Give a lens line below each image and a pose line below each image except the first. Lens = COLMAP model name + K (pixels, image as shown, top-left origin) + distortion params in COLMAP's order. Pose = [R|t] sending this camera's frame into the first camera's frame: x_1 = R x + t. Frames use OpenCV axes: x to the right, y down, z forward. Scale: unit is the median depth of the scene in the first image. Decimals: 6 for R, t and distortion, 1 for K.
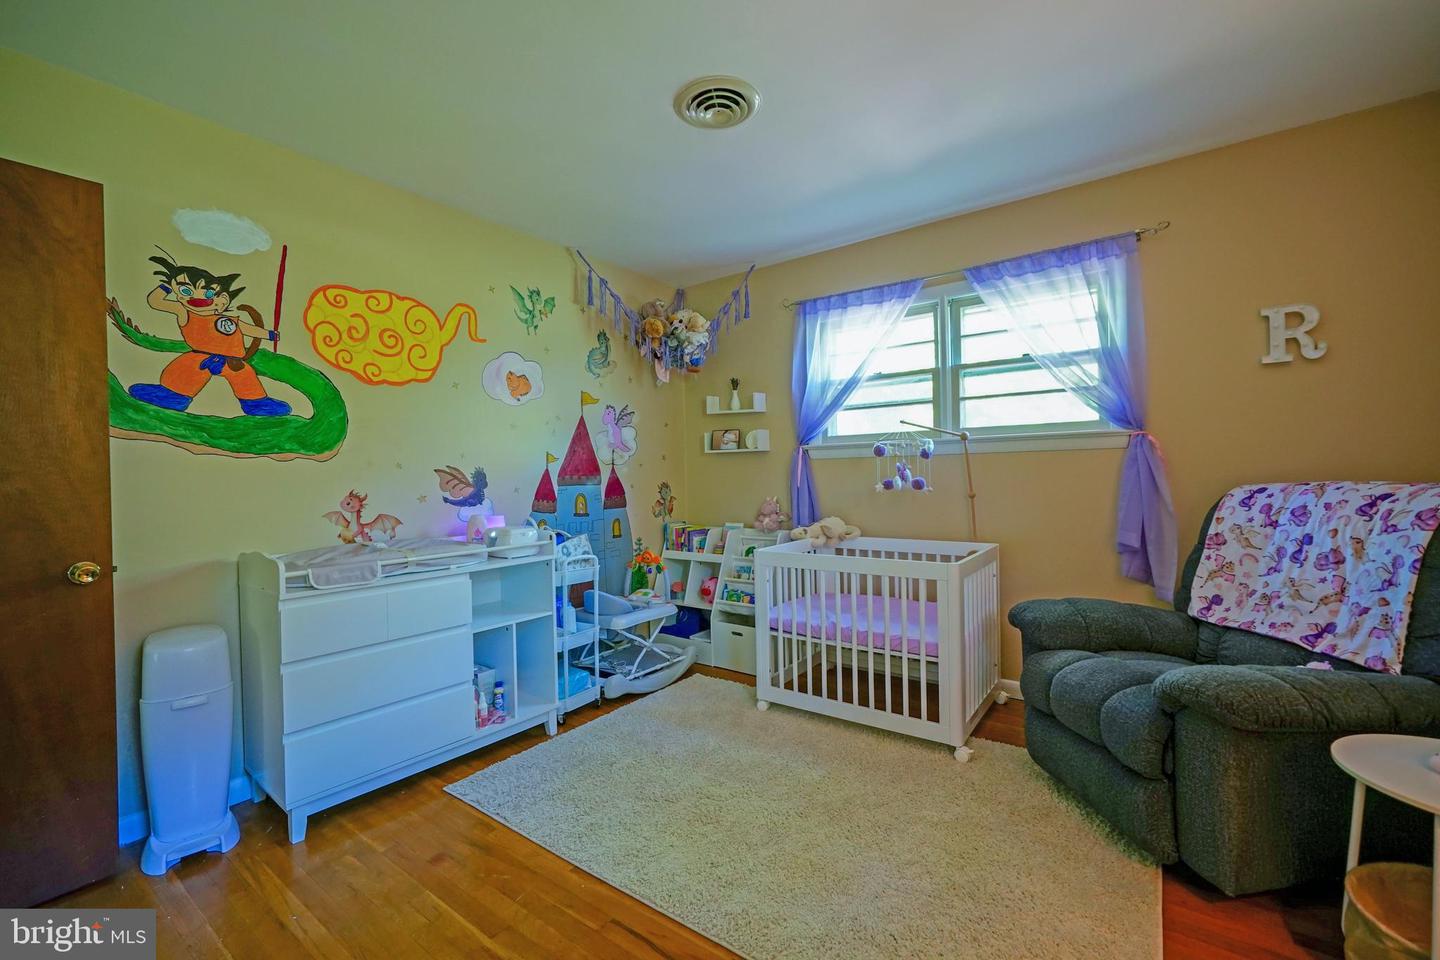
lens RADIAL K [[609.6, 0, 708.2], [0, 609.6, 478.3], [0, 0, 1]] dist [-0.012227, 0.006432]
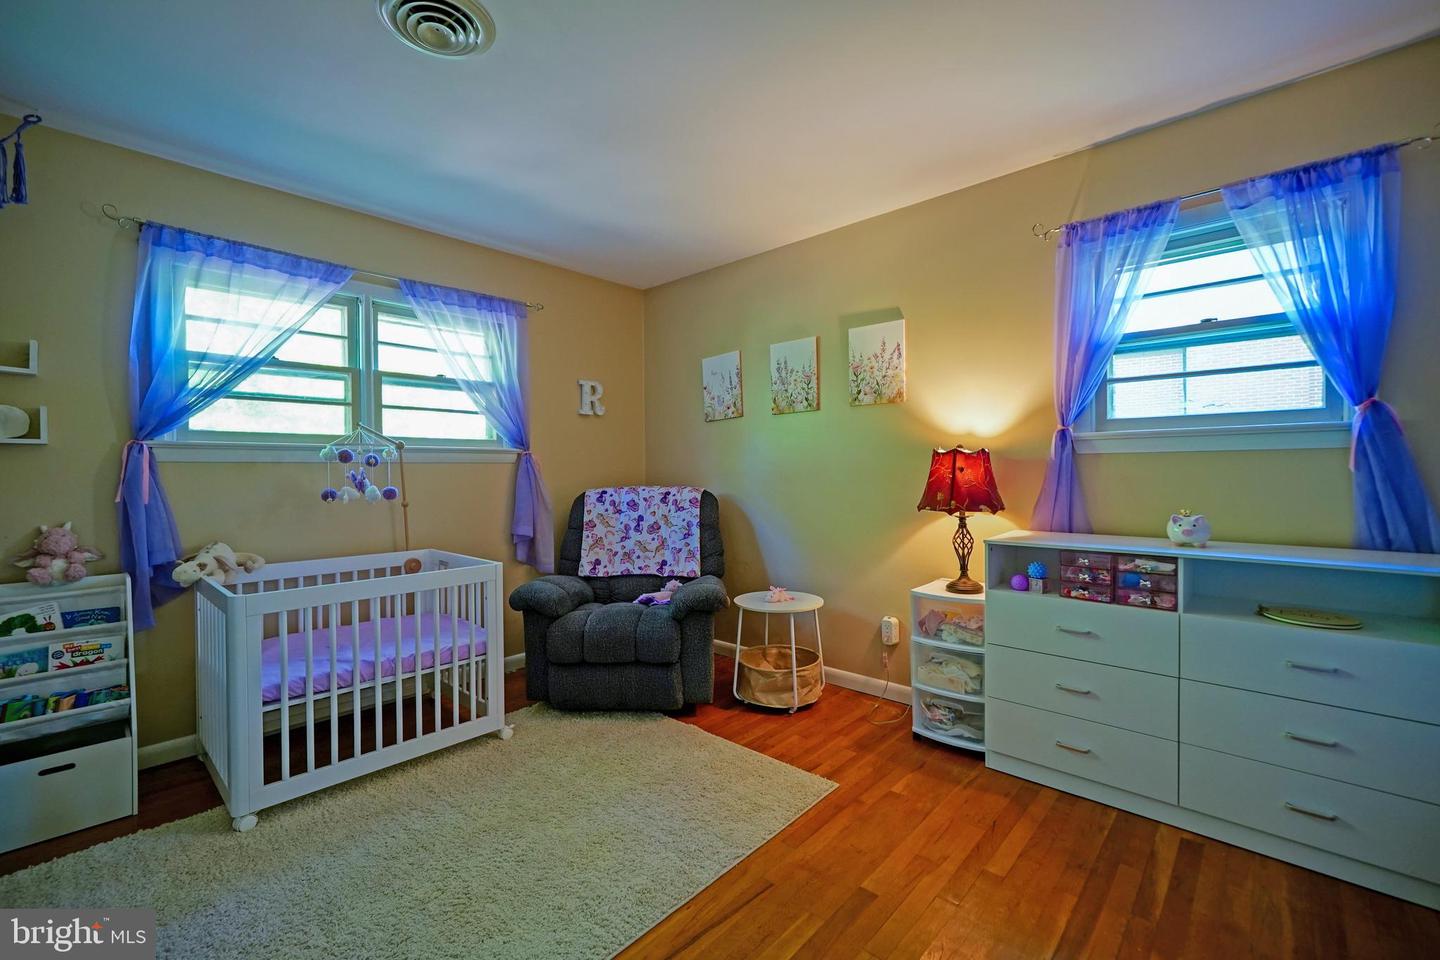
lens RADIAL K [[609.6, 0, 708.2], [0, 609.6, 478.3], [0, 0, 1]] dist [-0.012227, 0.006432]
pose [[0.105628, 0.008965, 0.994365, -0.649333], [0.013755, 0.999851, -0.010476, 0.002858], [-0.994311, 0.014784, 0.105489, 0.497926]]
